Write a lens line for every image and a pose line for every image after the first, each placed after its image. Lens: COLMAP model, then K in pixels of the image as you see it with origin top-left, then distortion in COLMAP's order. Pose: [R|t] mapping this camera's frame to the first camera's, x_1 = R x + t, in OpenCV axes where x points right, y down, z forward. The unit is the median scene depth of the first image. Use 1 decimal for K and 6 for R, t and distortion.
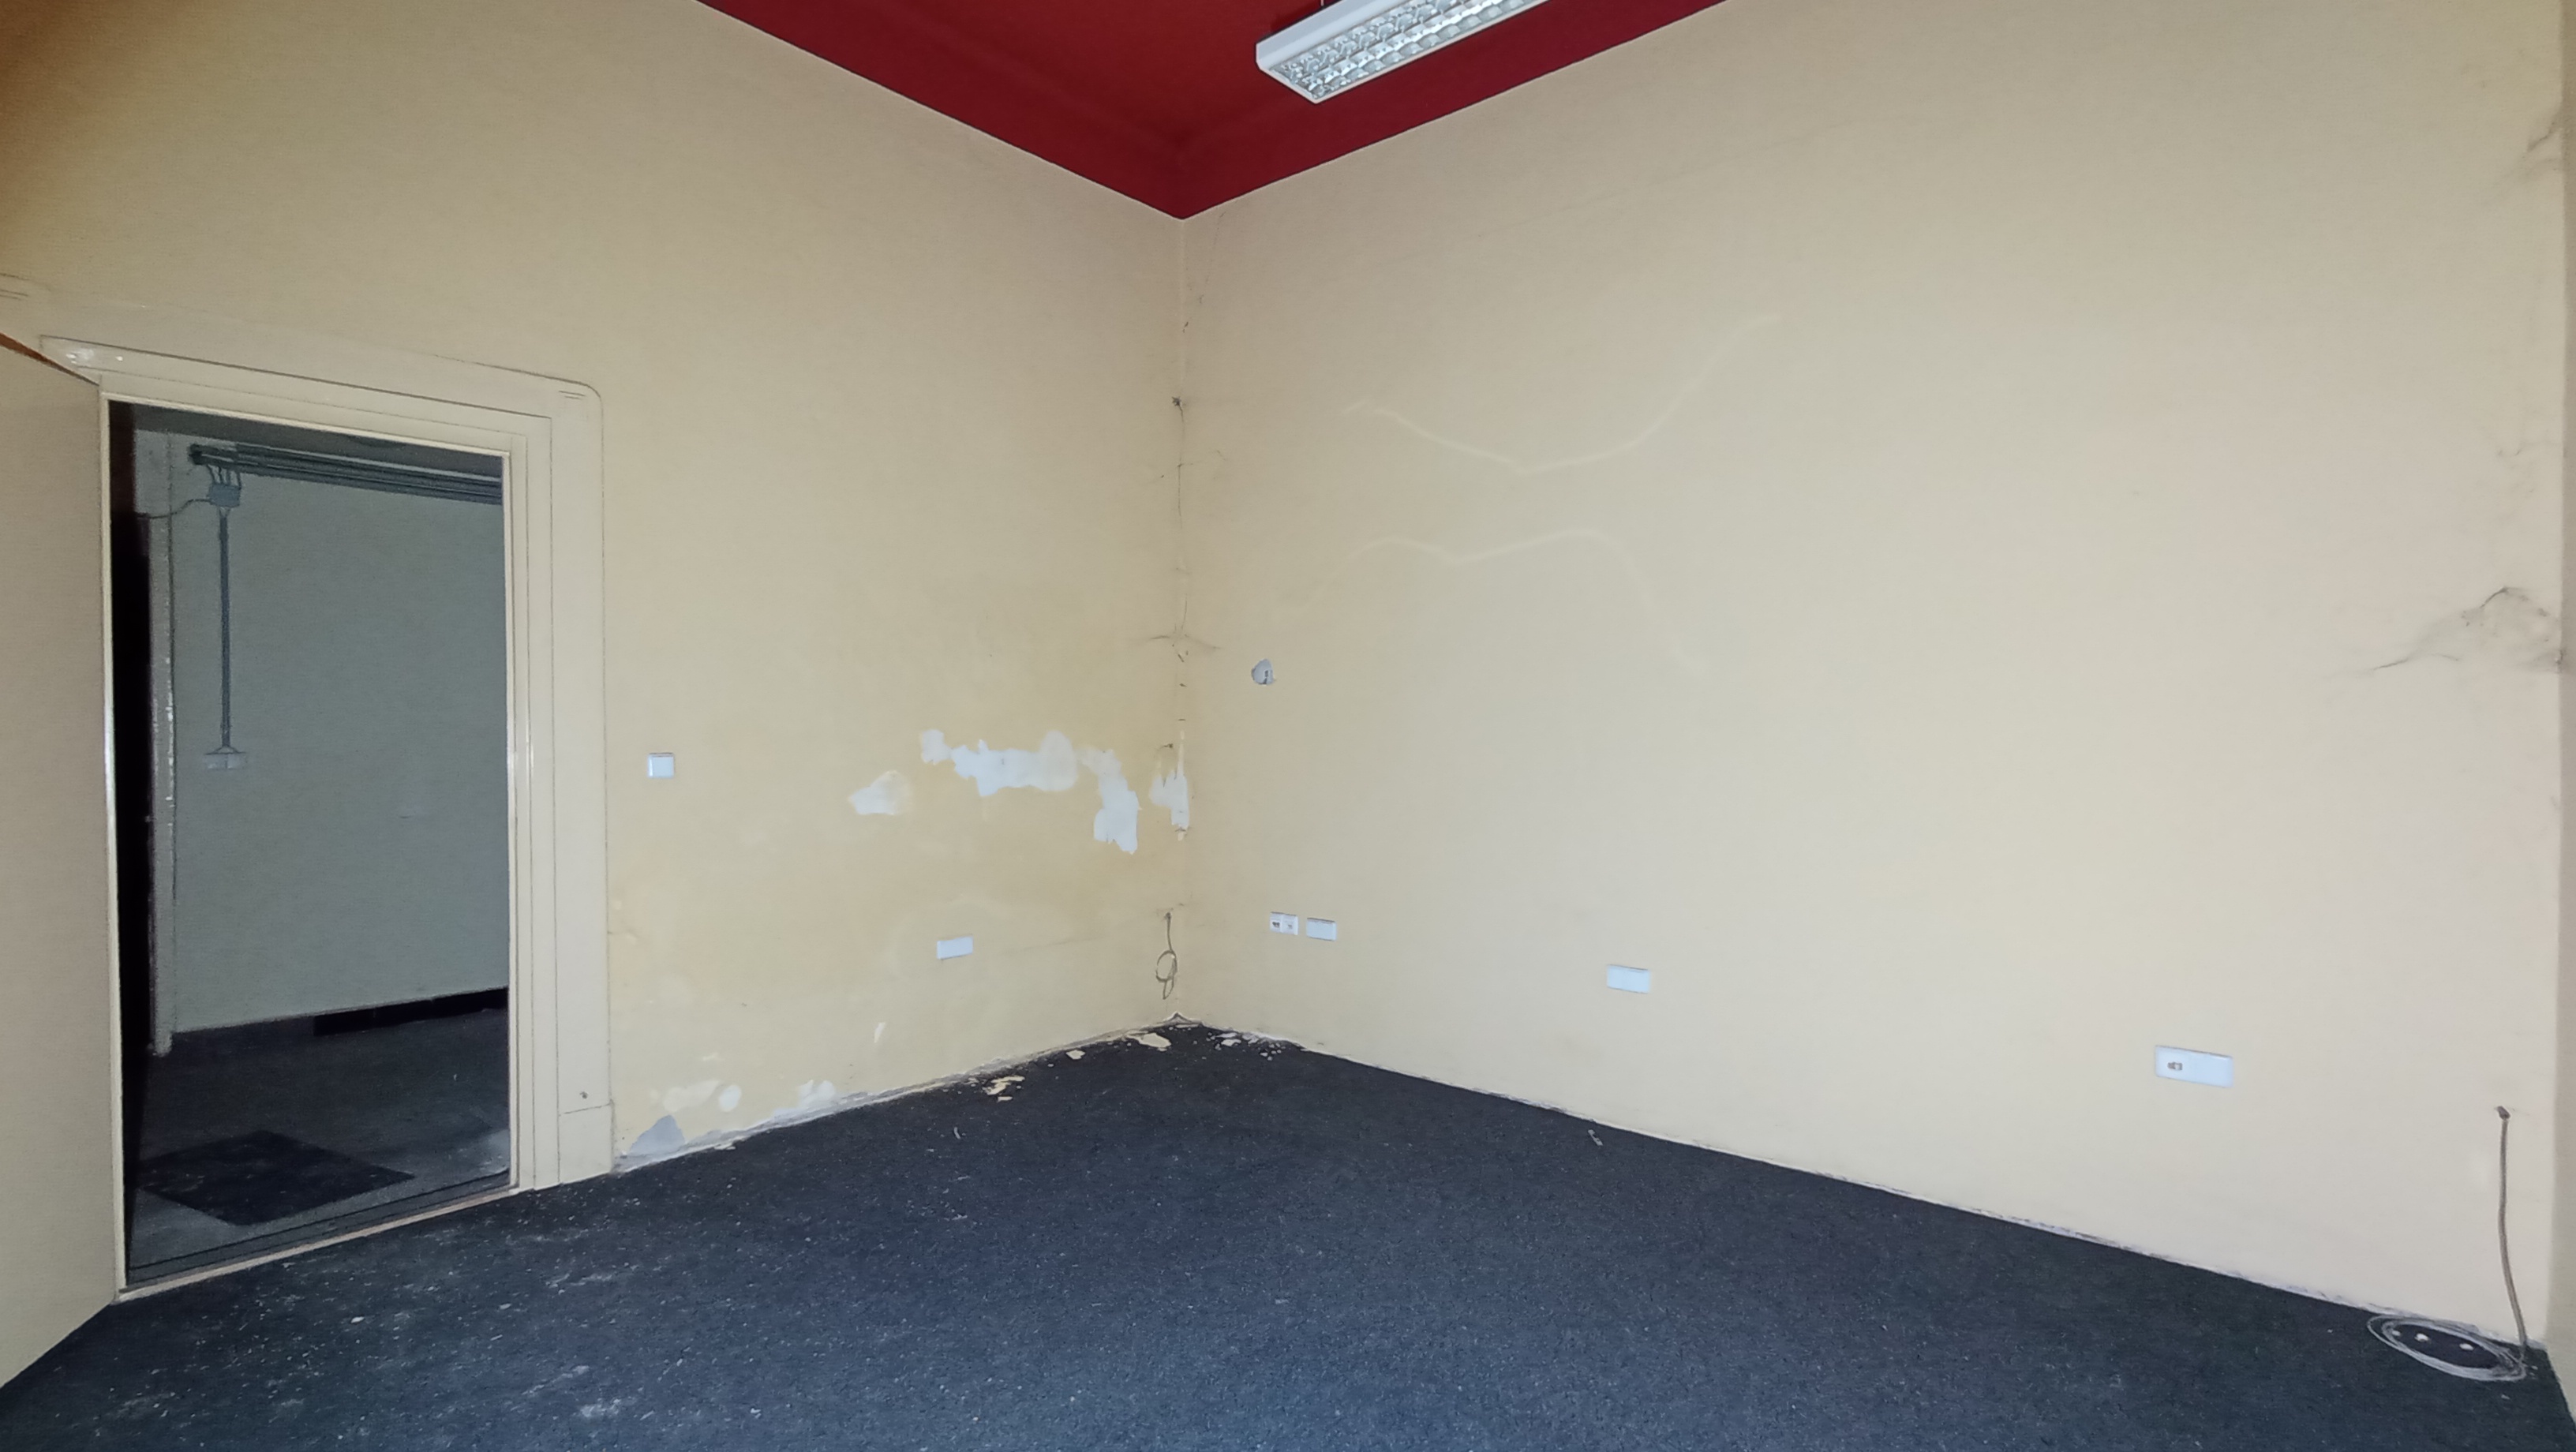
lens RADIAL K [[1167.2, 0, 1294.4], [0, 1167.2, 737.6], [0, 0, 1]] dist [-0.027464, 0.023905]
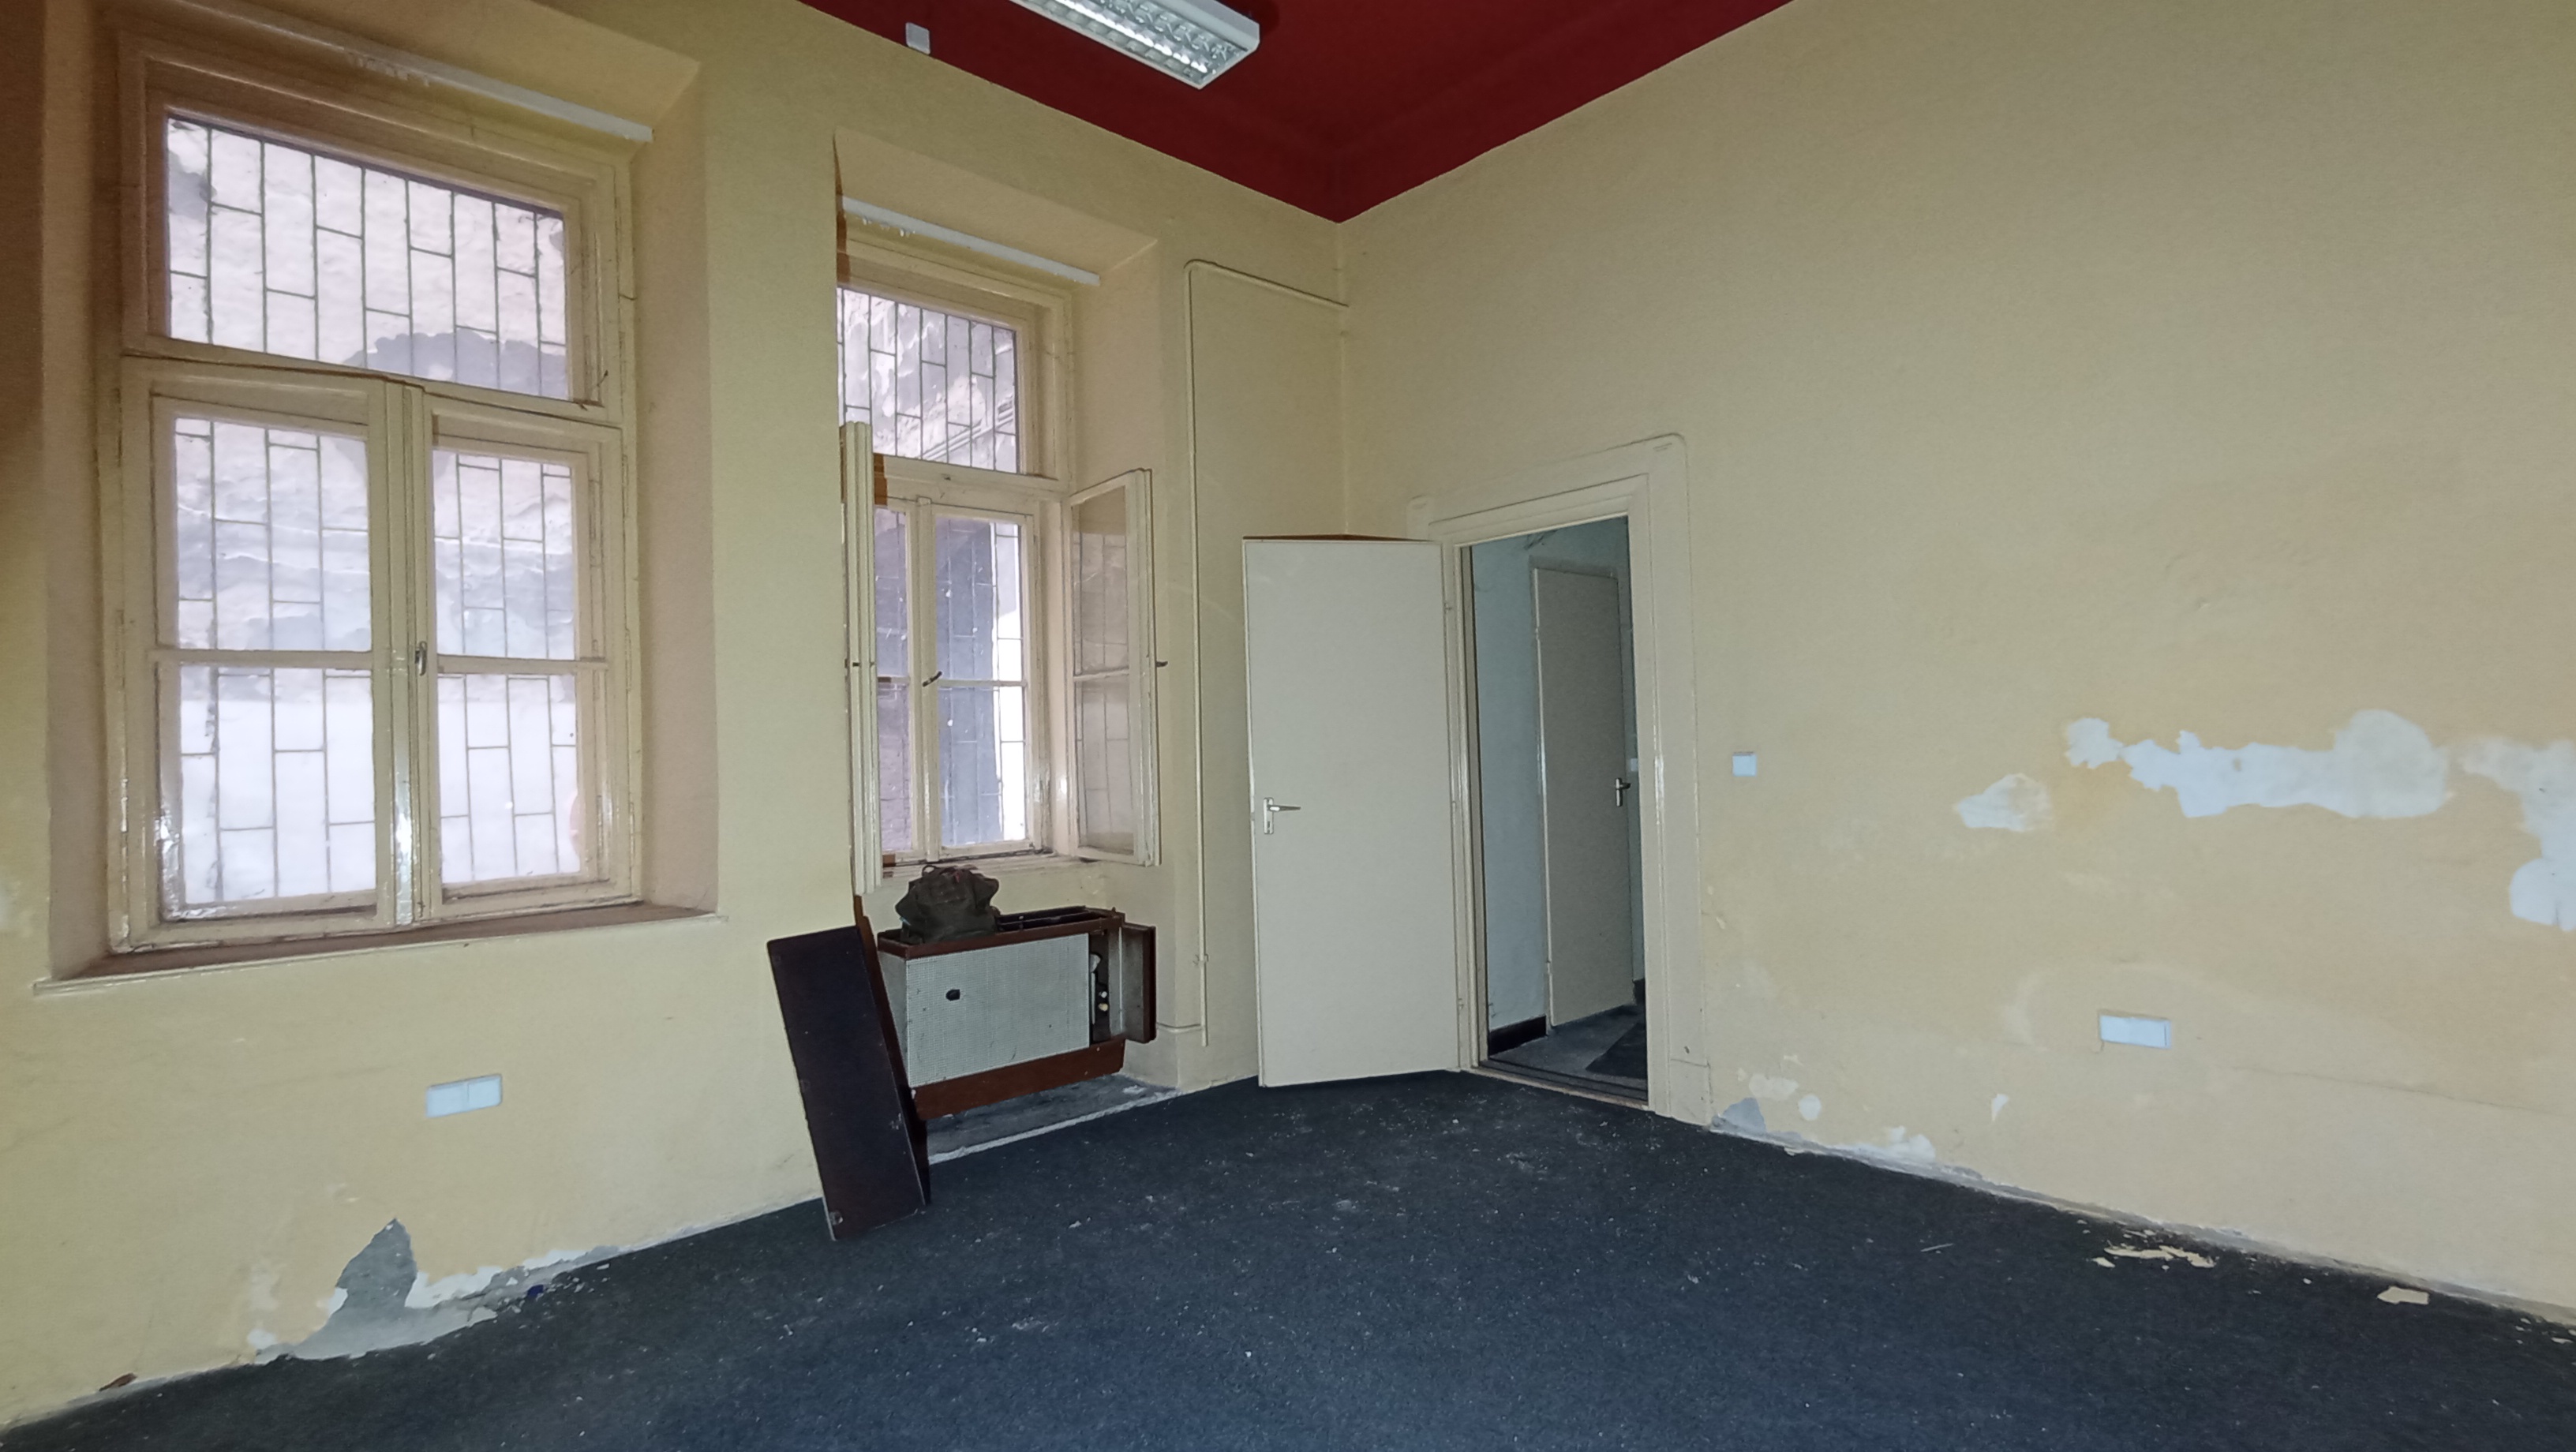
lens RADIAL K [[1167.2, 0, 1294.4], [0, 1167.2, 737.6], [0, 0, 1]] dist [-0.027464, 0.023905]
pose [[-0.113616, -0.012465, -0.993447, 0.482791], [0.016546, 0.999759, -0.014436, 0.007030], [0.993387, -0.018078, -0.113382, 0.619834]]
